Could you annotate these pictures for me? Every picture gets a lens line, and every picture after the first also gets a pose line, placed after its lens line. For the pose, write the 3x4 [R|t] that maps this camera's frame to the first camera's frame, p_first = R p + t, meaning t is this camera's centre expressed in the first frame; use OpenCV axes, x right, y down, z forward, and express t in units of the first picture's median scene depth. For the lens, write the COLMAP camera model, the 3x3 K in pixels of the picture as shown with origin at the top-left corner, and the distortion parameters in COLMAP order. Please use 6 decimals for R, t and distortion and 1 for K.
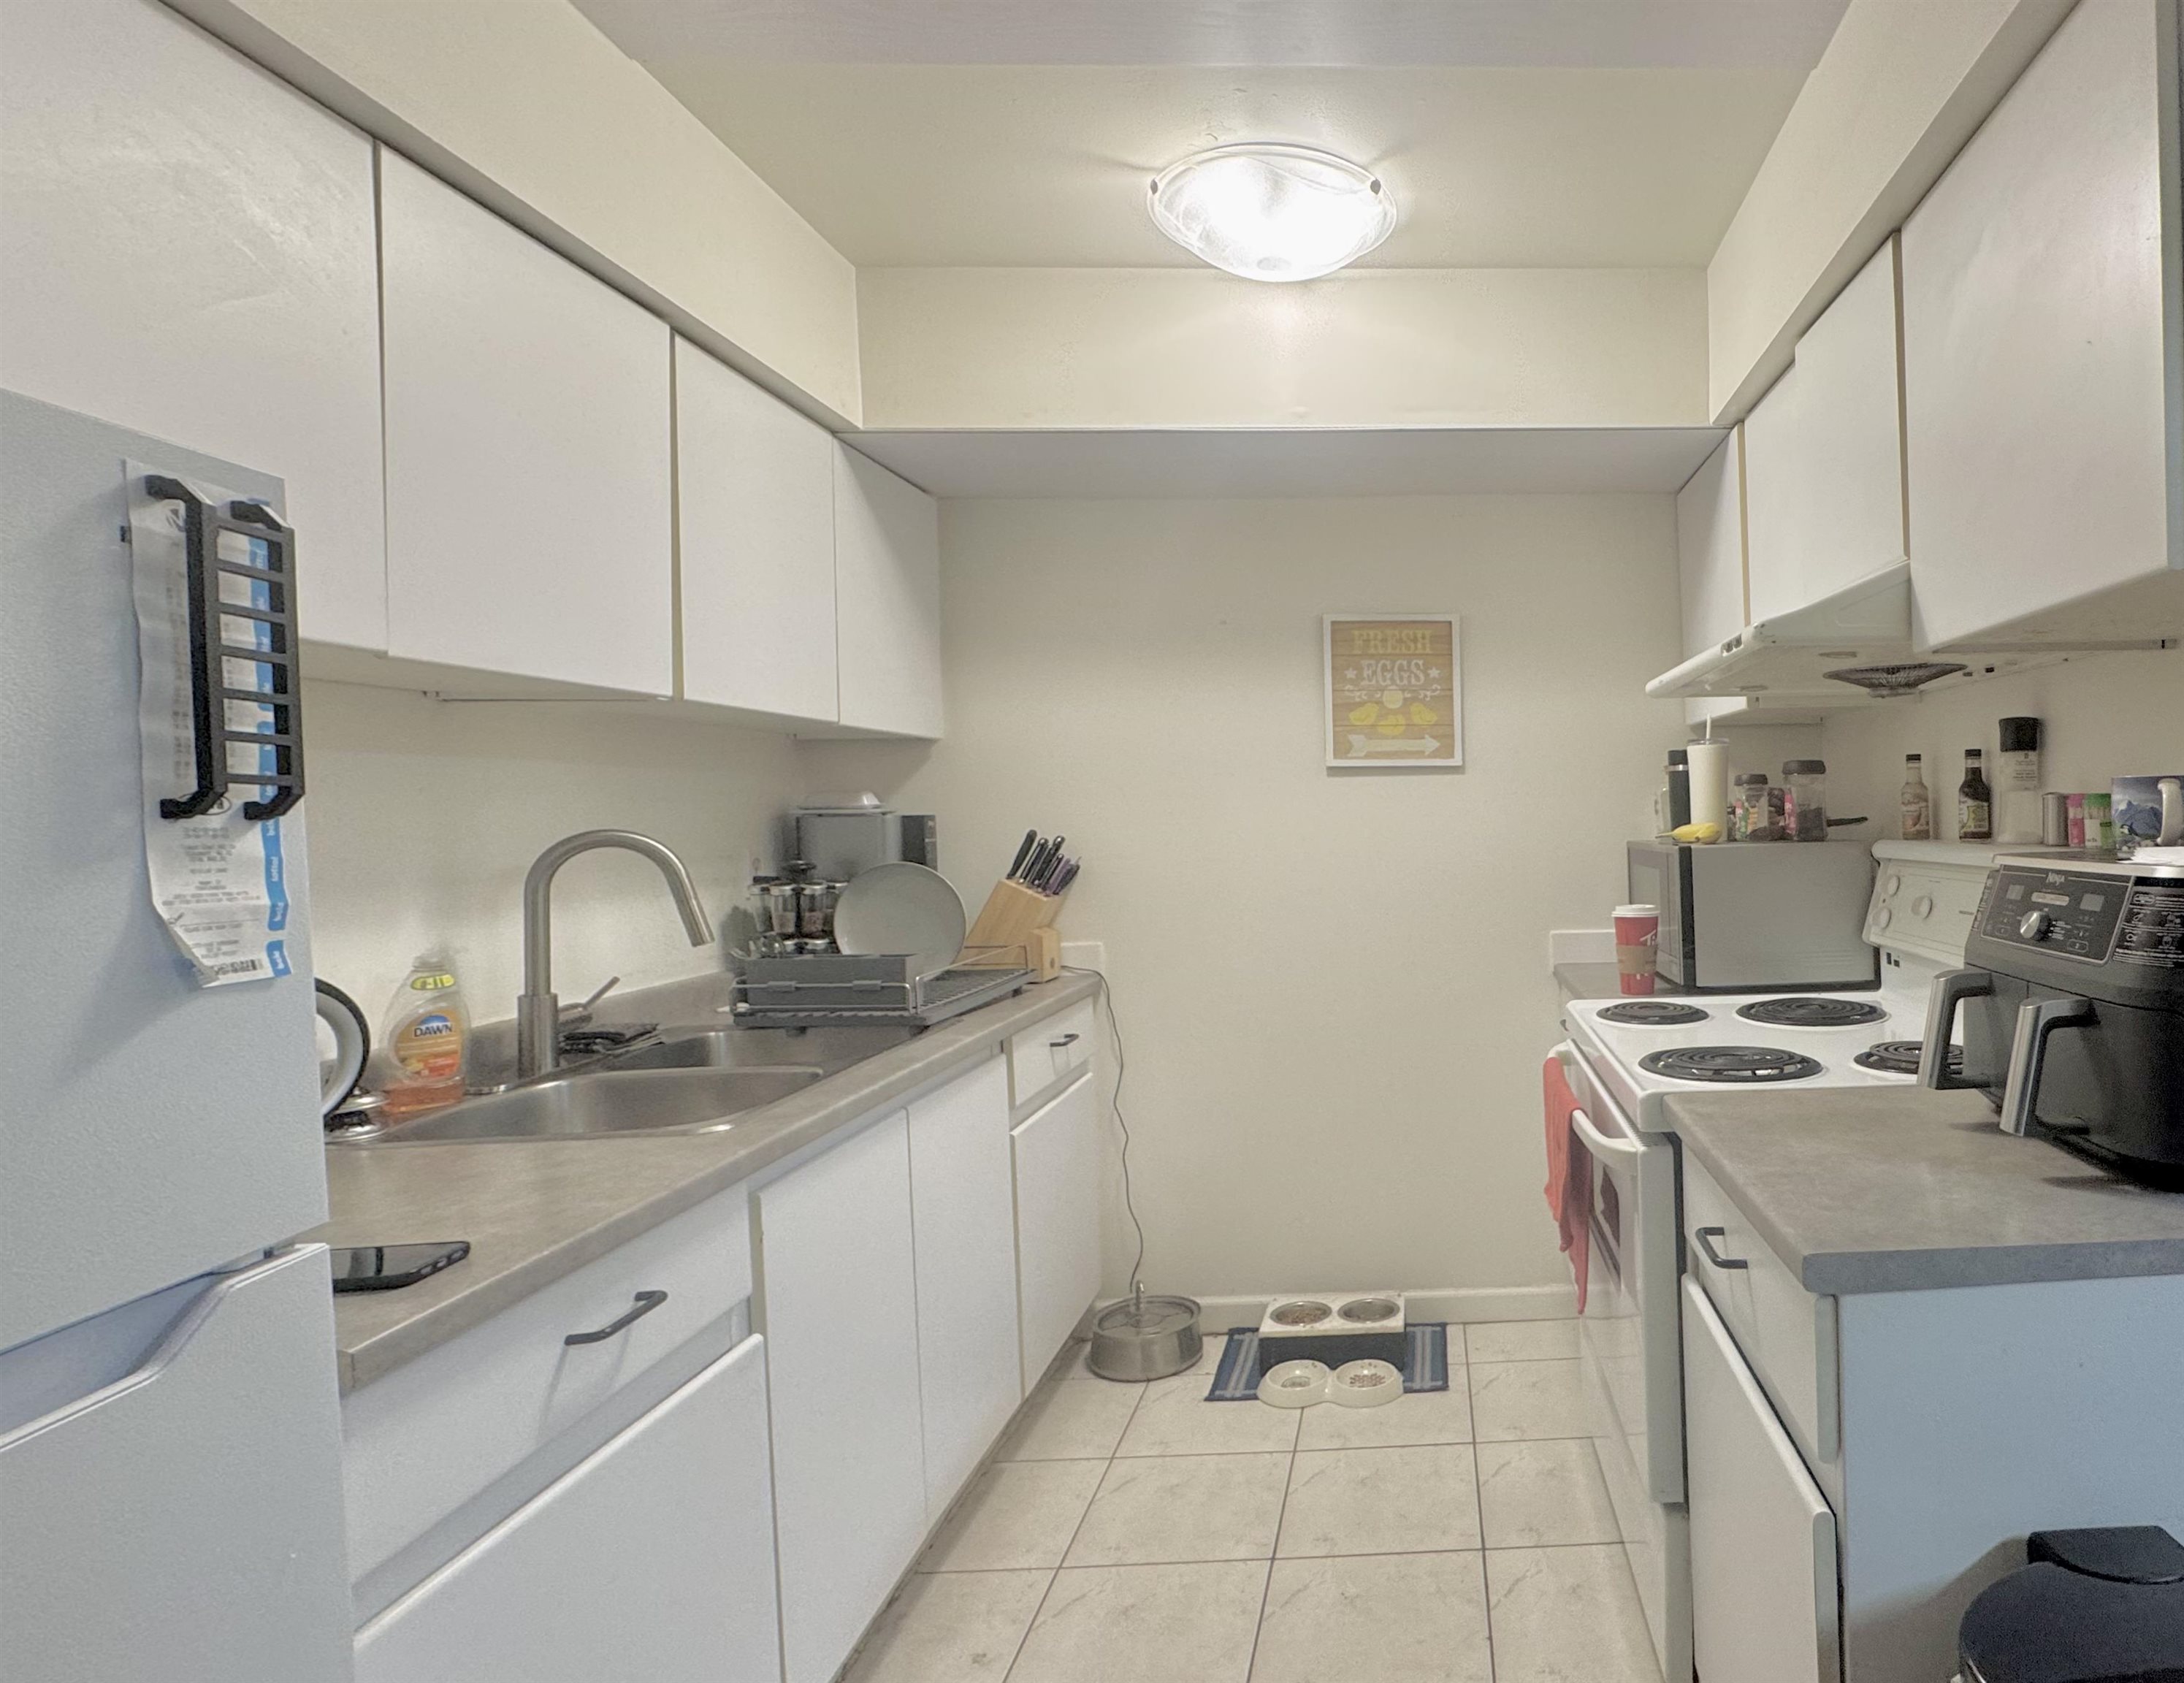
lens RADIAL K [[1180.5, 0, 1092.0], [0, 1180.5, 916.2], [0, 0, 1]] dist [-0.002721, 0.000017]
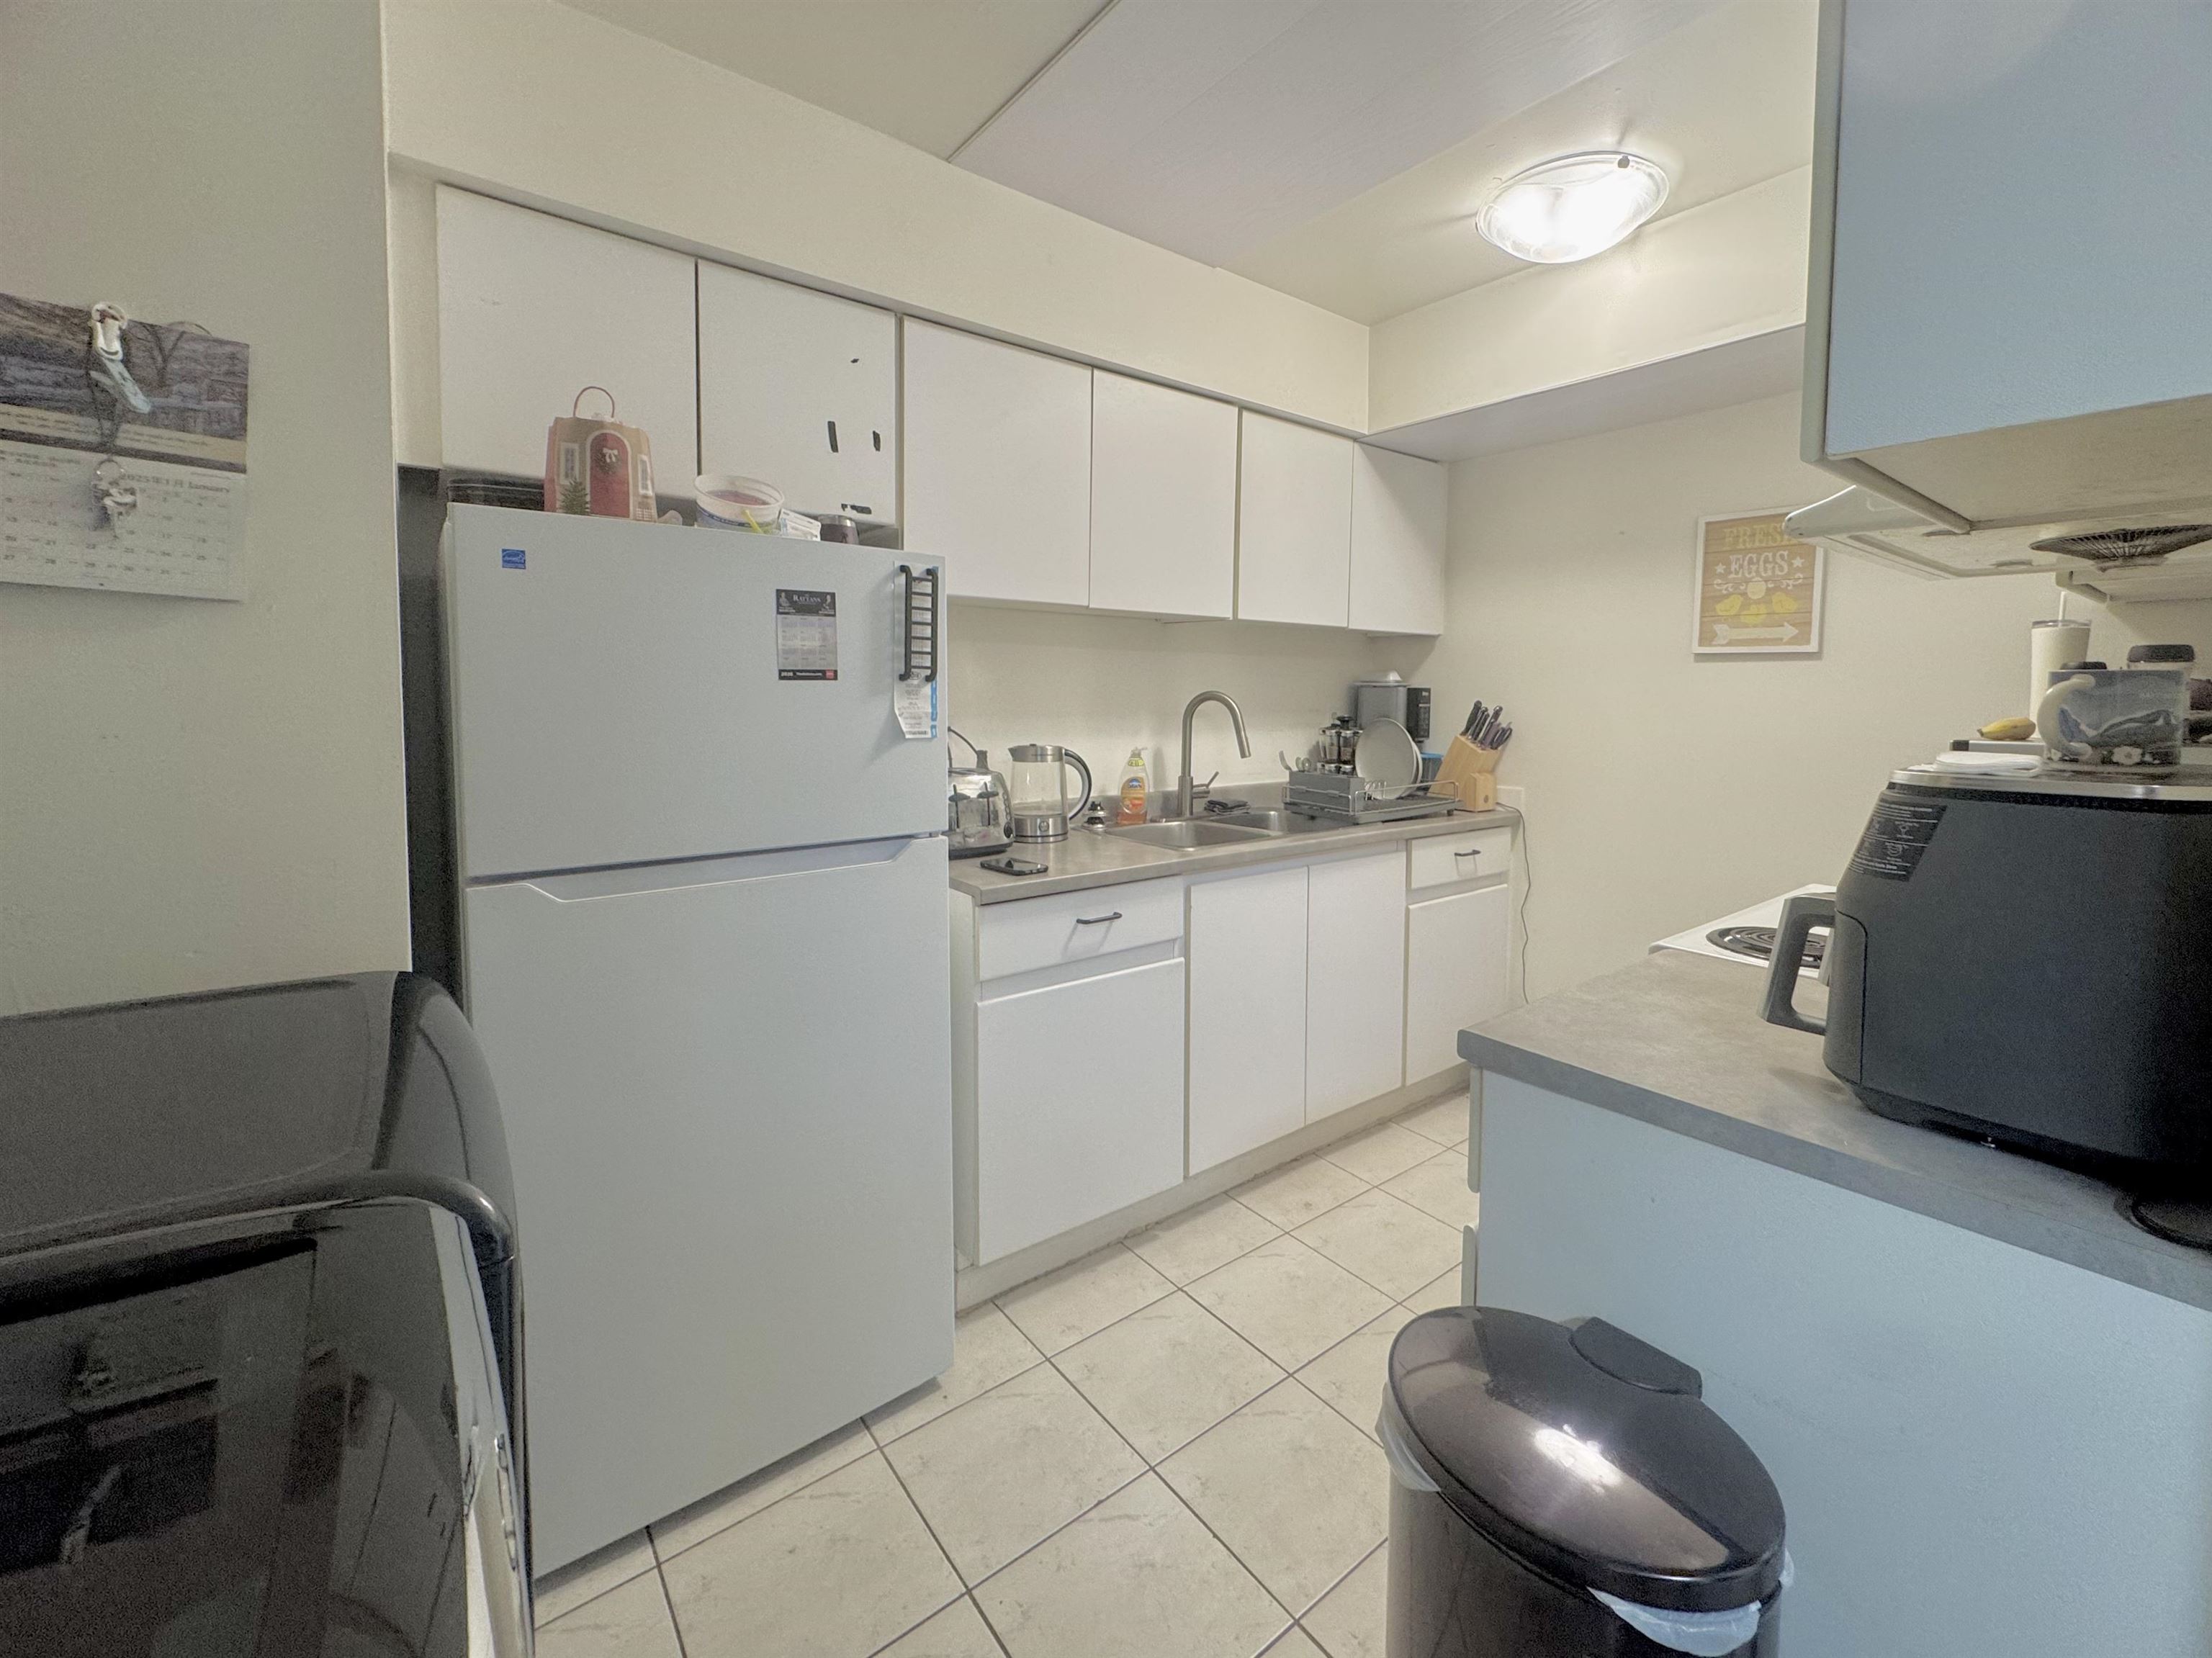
lens RADIAL K [[890.7, 0, 1106.0], [0, 890.7, 829.0], [0, 0, 1]] dist [0.001200, 0.000428]
pose [[0.575115, 0.151888, -0.803849, 0.603547], [-0.089736, 0.988396, 0.122557, -0.014562], [0.813136, 0.001649, 0.582071, 0.043457]]
